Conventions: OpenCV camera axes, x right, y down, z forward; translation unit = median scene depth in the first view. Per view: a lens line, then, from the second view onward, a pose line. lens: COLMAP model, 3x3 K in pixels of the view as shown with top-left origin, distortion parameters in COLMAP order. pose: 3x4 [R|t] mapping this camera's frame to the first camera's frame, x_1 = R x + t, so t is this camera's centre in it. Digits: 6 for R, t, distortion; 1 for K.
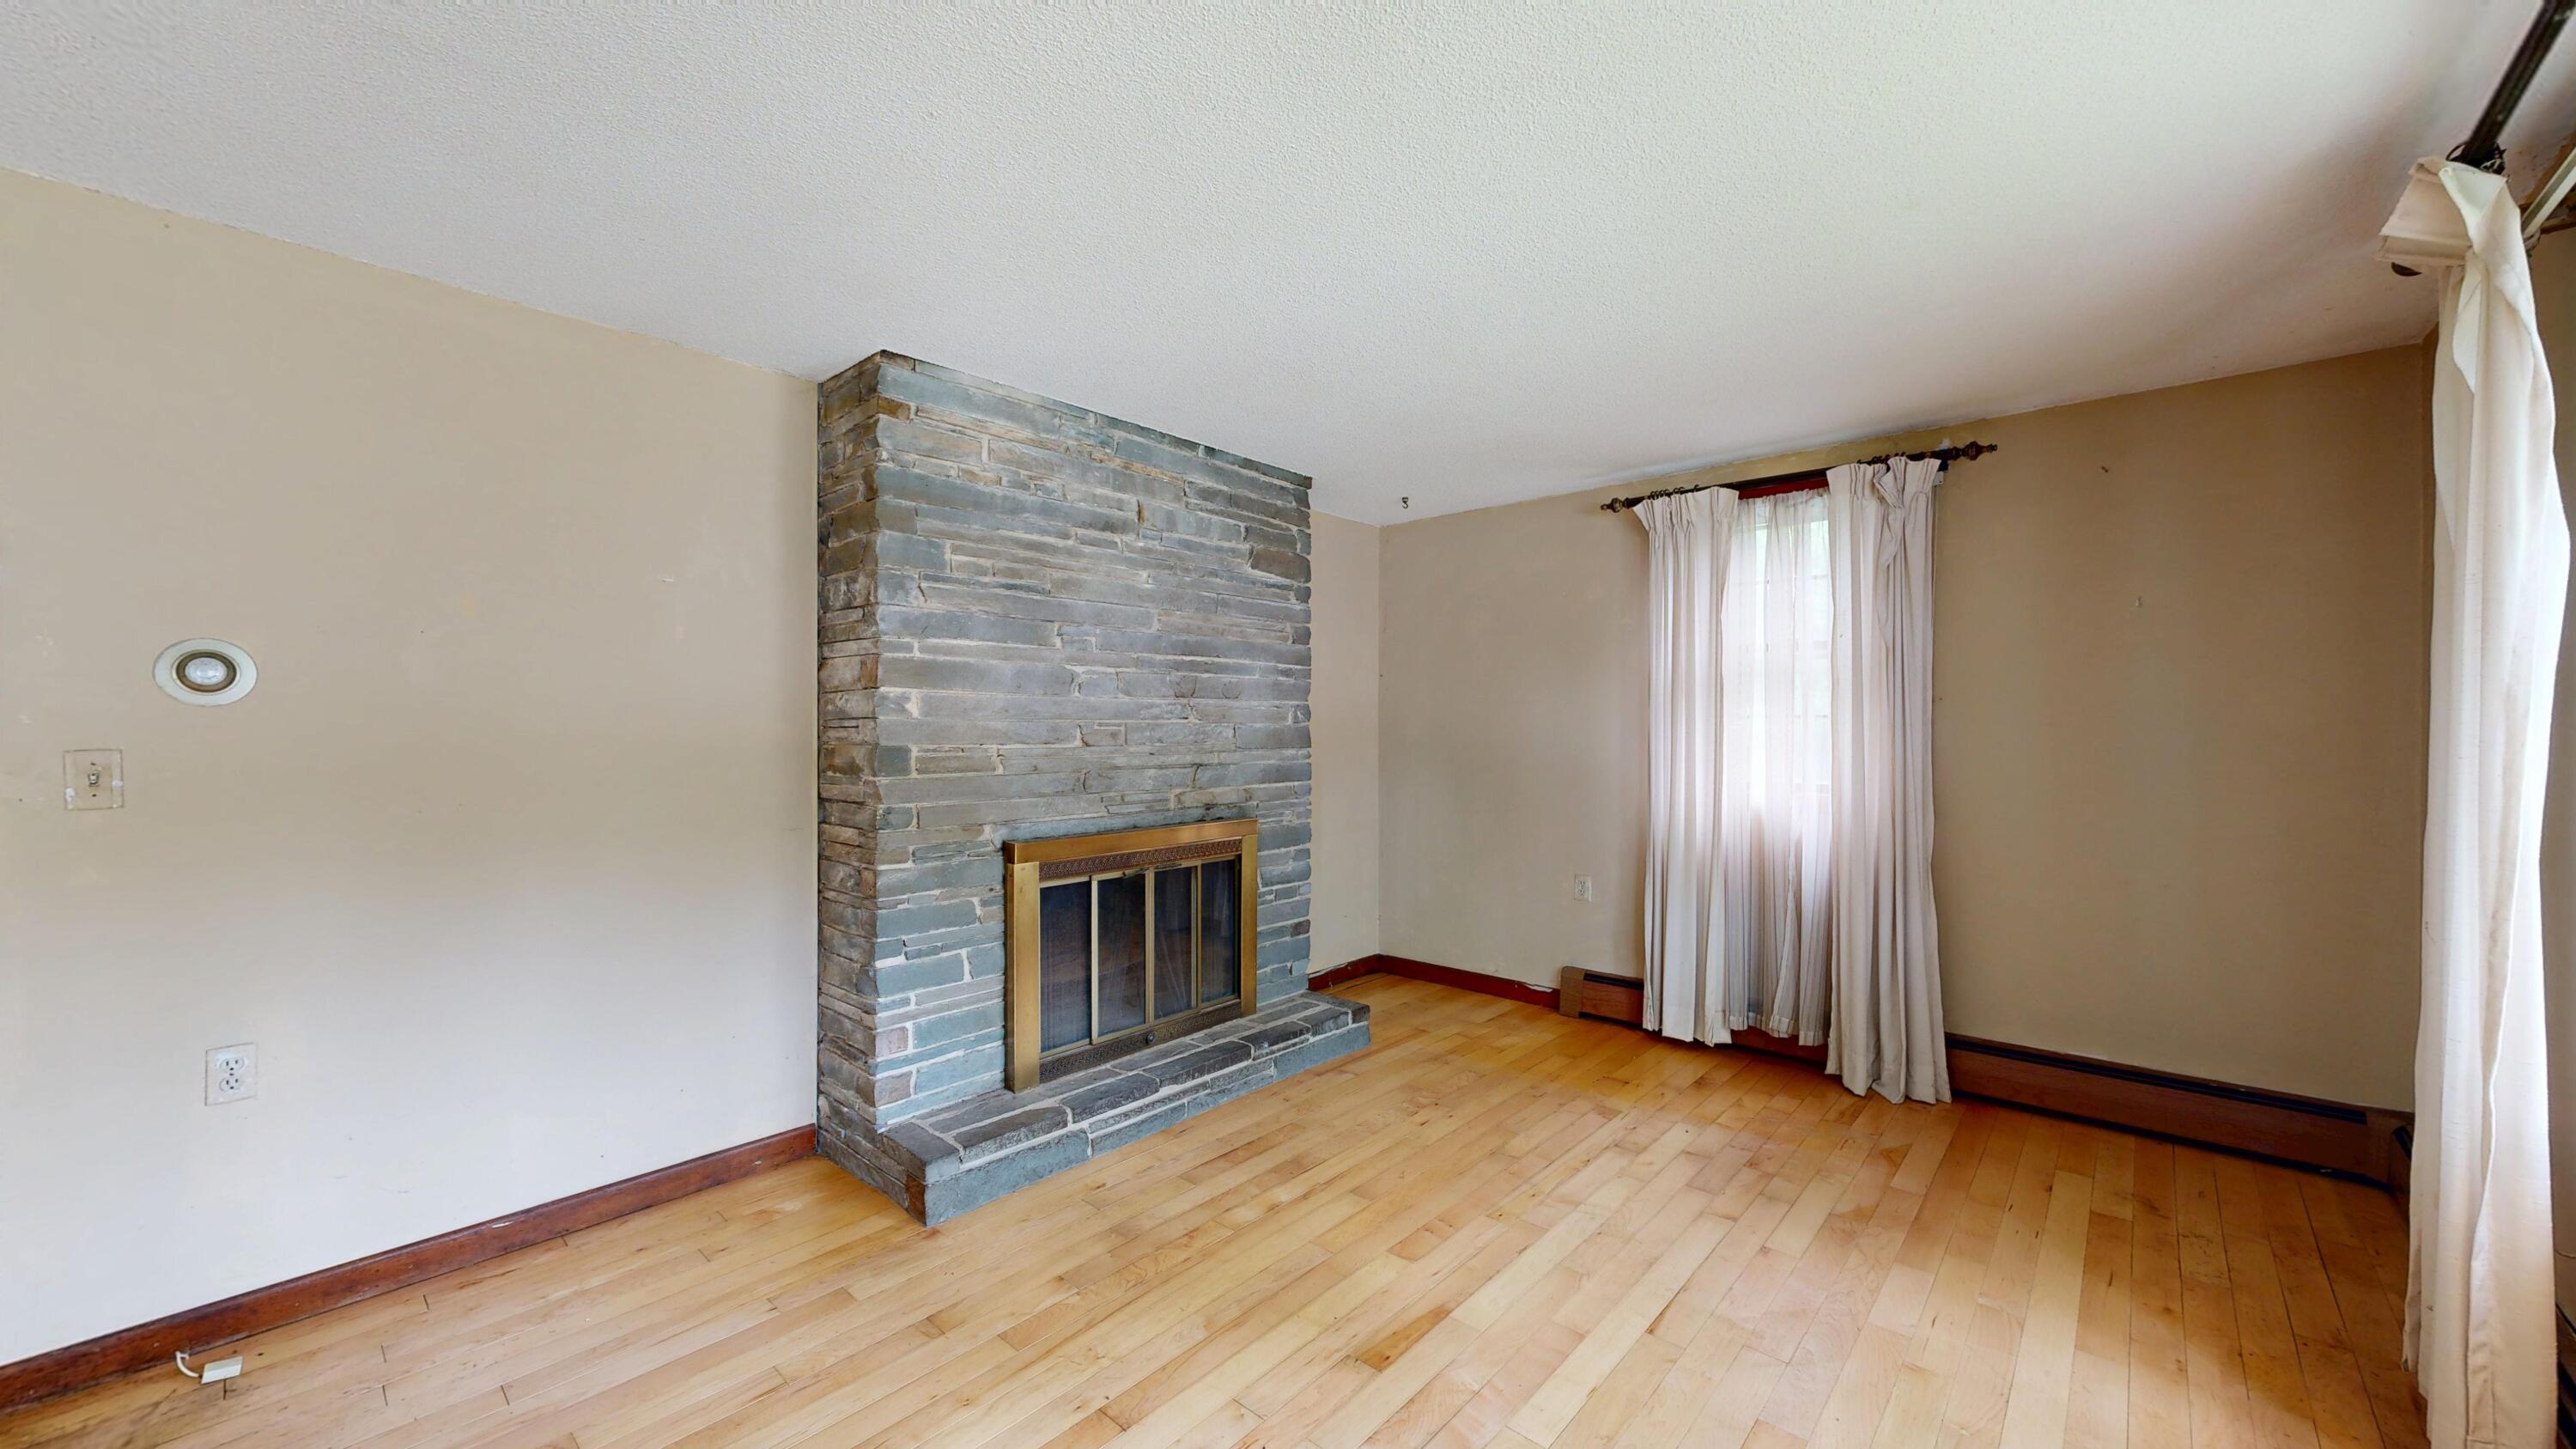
lens RADIAL K [[943.7, 0, 1288.1], [0, 943.7, 728.1], [0, 0, 1]] dist [0.001044, -0.000207]
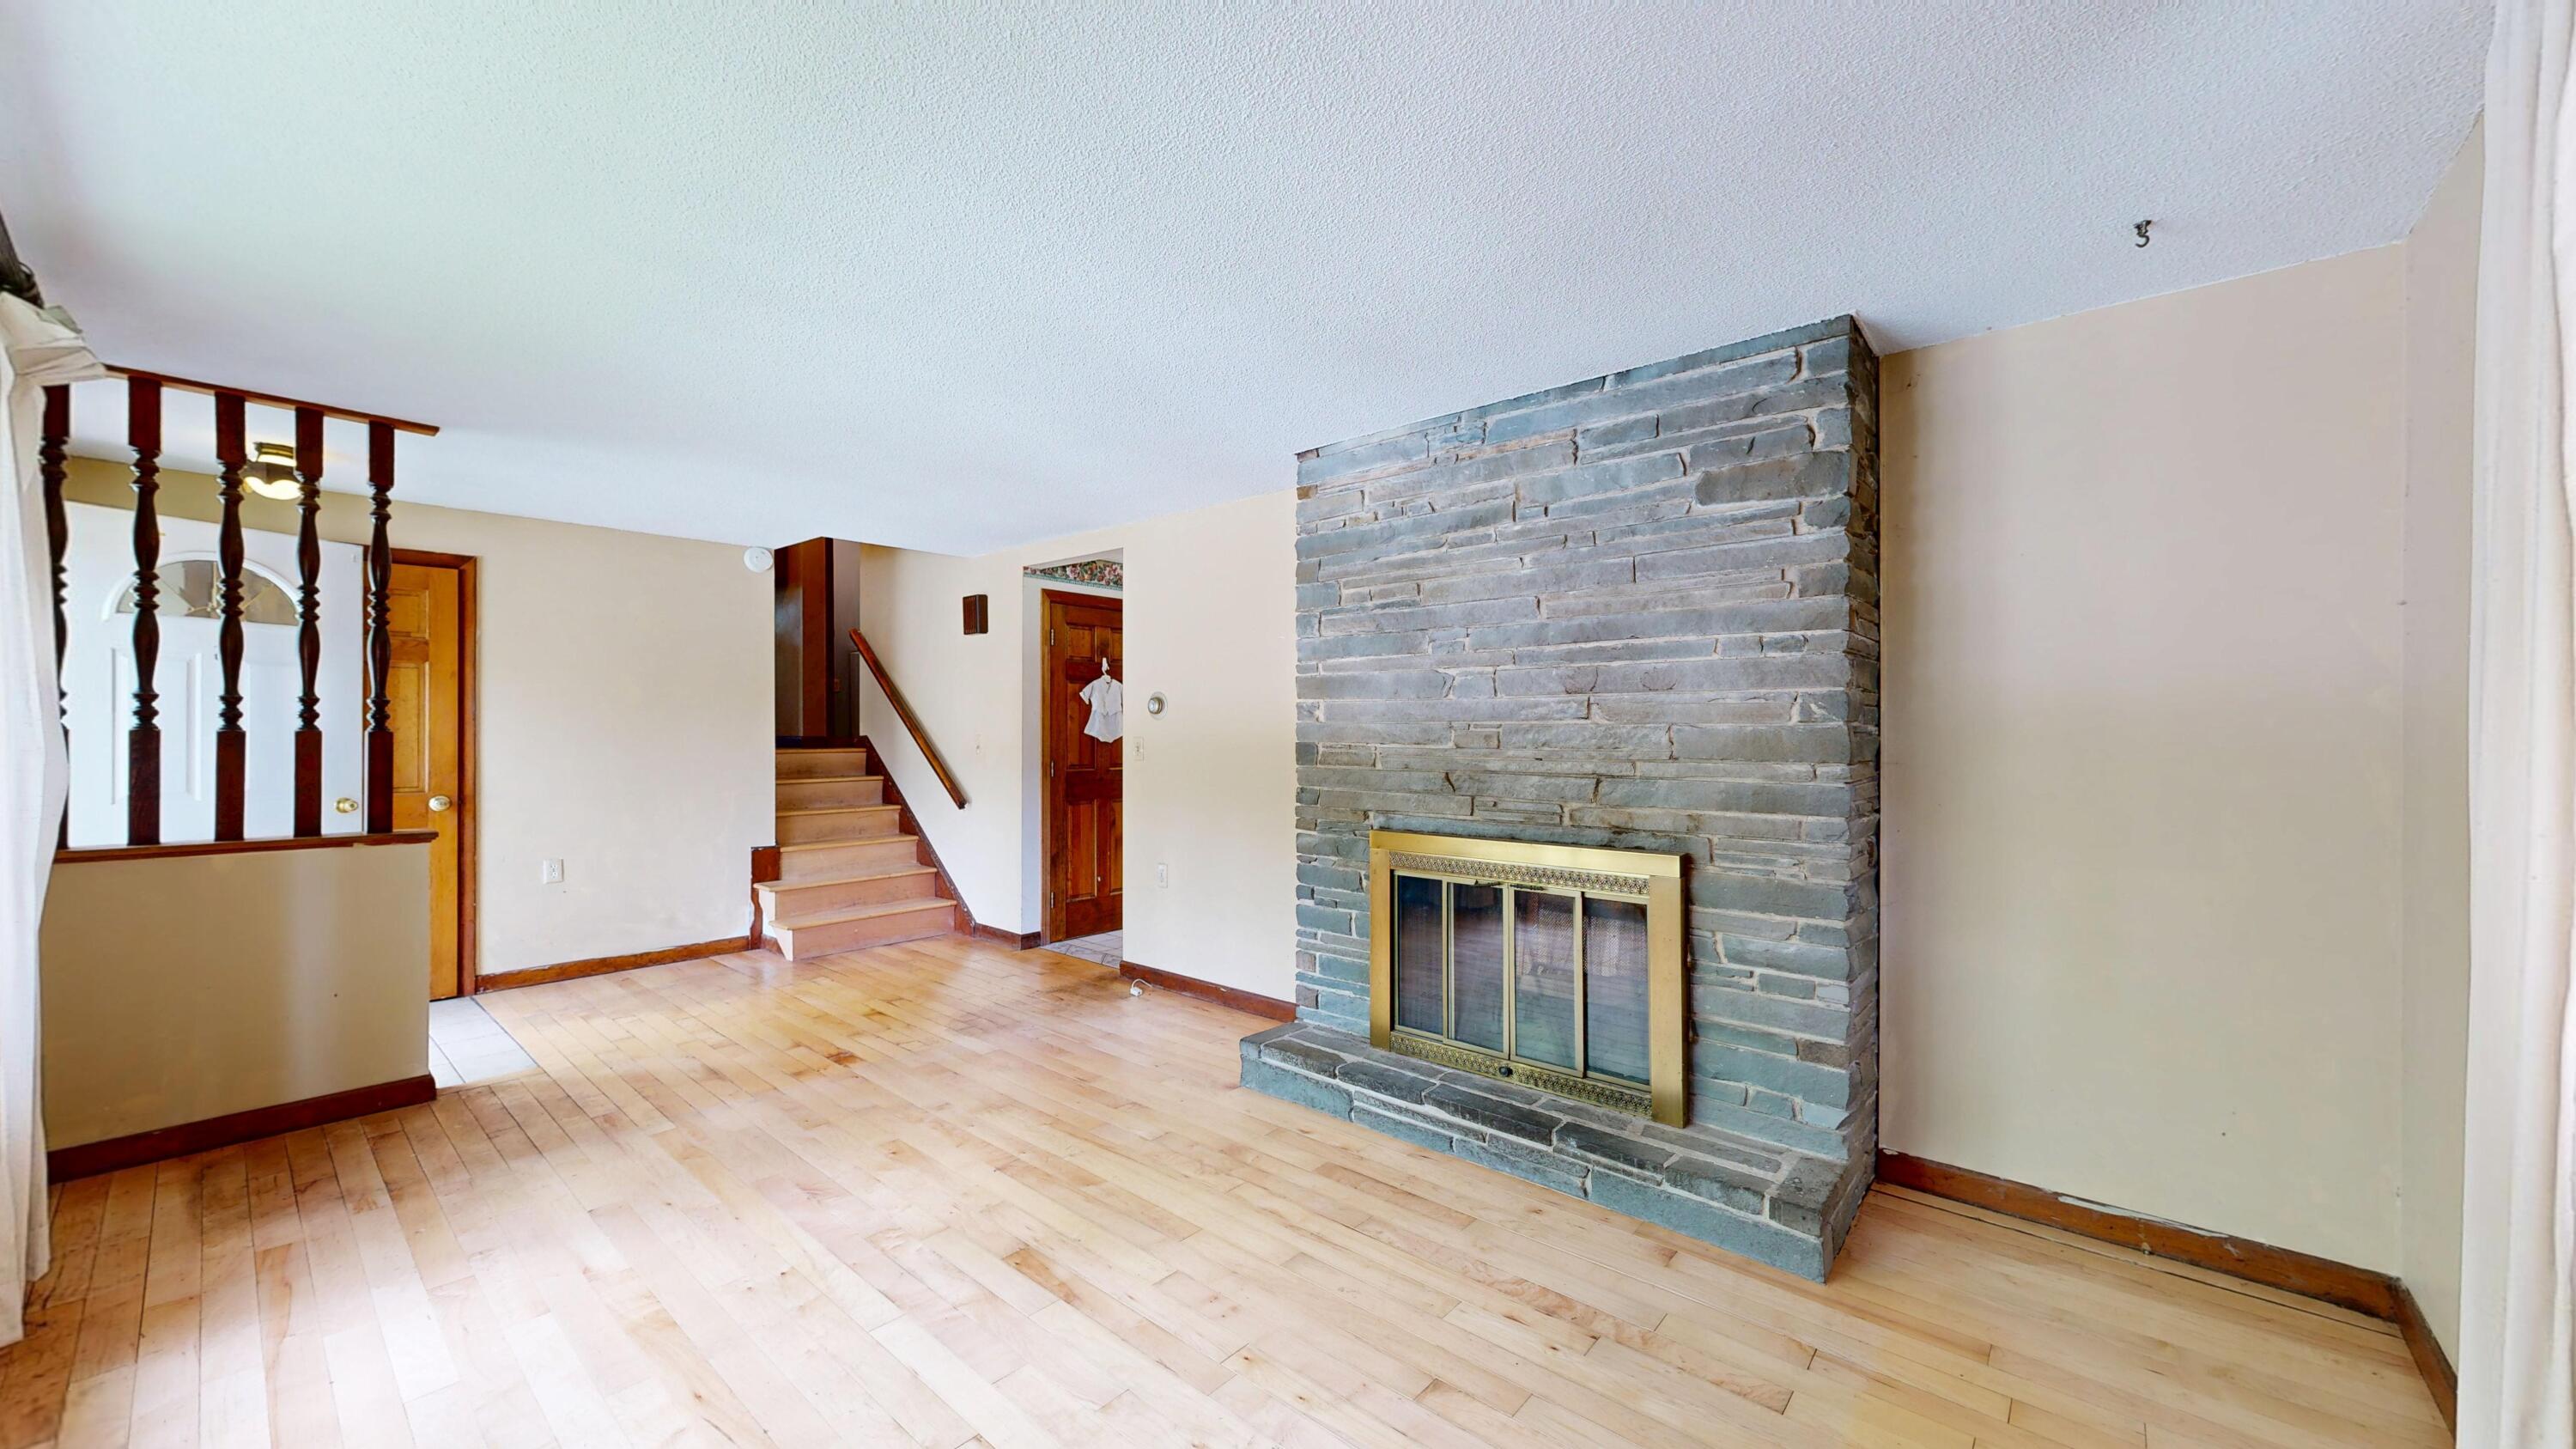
lens RADIAL K [[943.7, 0, 1288.1], [0, 943.7, 728.1], [0, 0, 1]] dist [0.001044, -0.000207]
pose [[0.021589, 0.000283, -0.999767, 0.768483], [-0.000806, 1.000000, 0.000266, -0.001883], [0.999767, 0.000800, 0.021589, 0.780435]]
